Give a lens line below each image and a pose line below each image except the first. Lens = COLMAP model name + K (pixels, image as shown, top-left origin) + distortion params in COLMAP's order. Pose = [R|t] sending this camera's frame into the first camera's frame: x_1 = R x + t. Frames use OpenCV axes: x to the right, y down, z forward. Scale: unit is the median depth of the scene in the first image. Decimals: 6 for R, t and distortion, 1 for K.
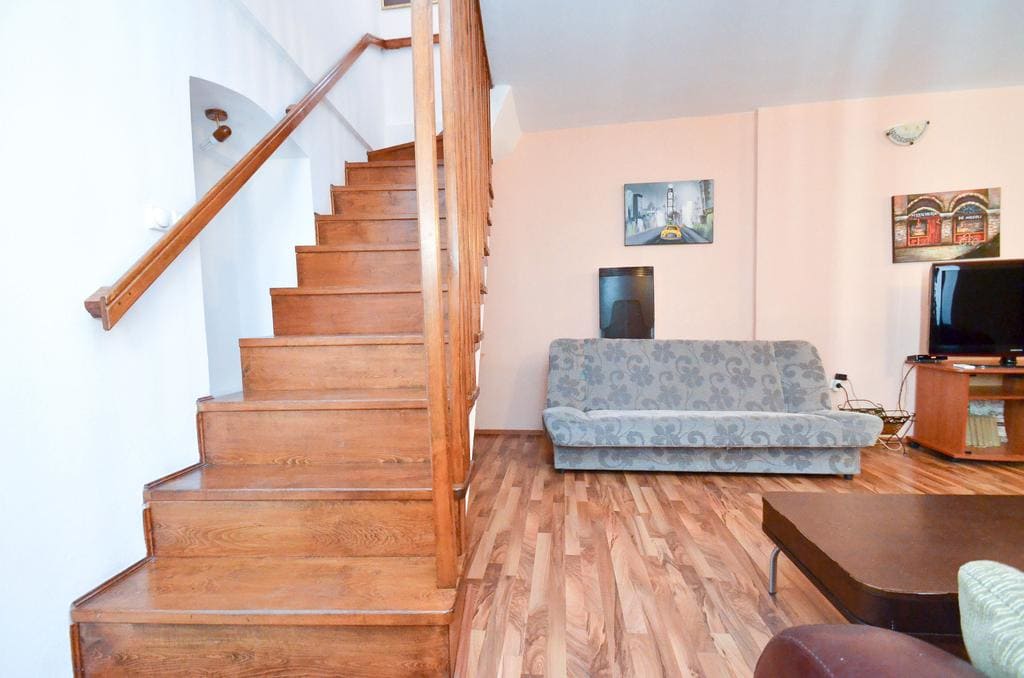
lens RADIAL K [[446.9, 0, 507.2], [0, 446.9, 350.9], [0, 0, 1]] dist [0.002823, -0.009215]
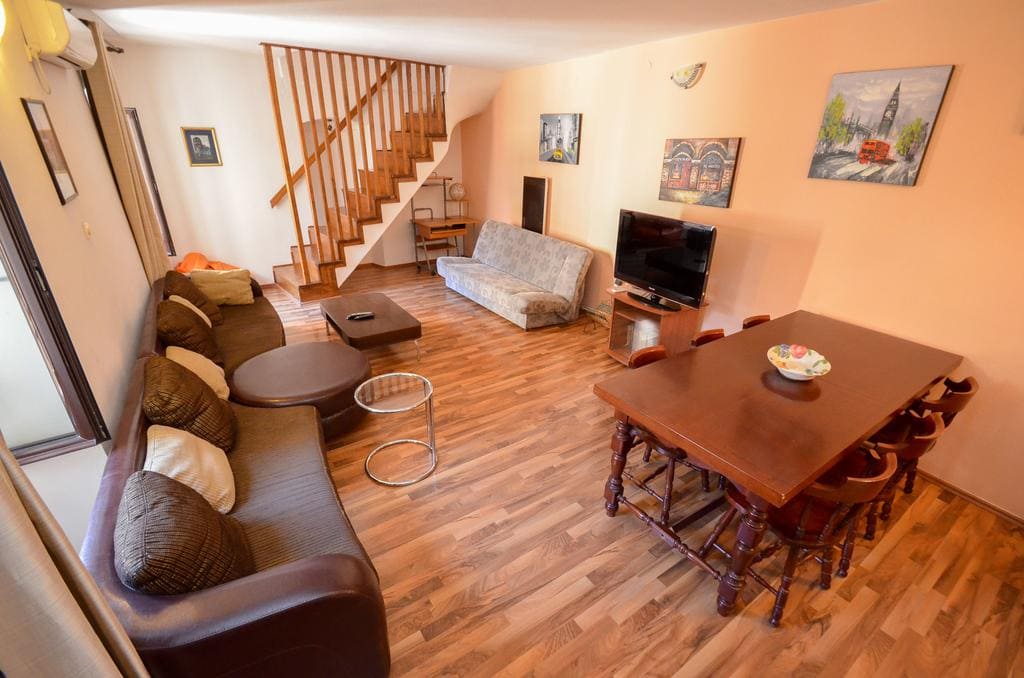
lens RADIAL K [[446.9, 0, 507.2], [0, 446.9, 350.9], [0, 0, 1]] dist [0.002823, -0.009215]
pose [[0.665123, 0.352502, -0.658296, 1.553916], [-0.089202, 0.912762, 0.398634, -0.274630], [0.741387, -0.206420, 0.638543, -0.147824]]
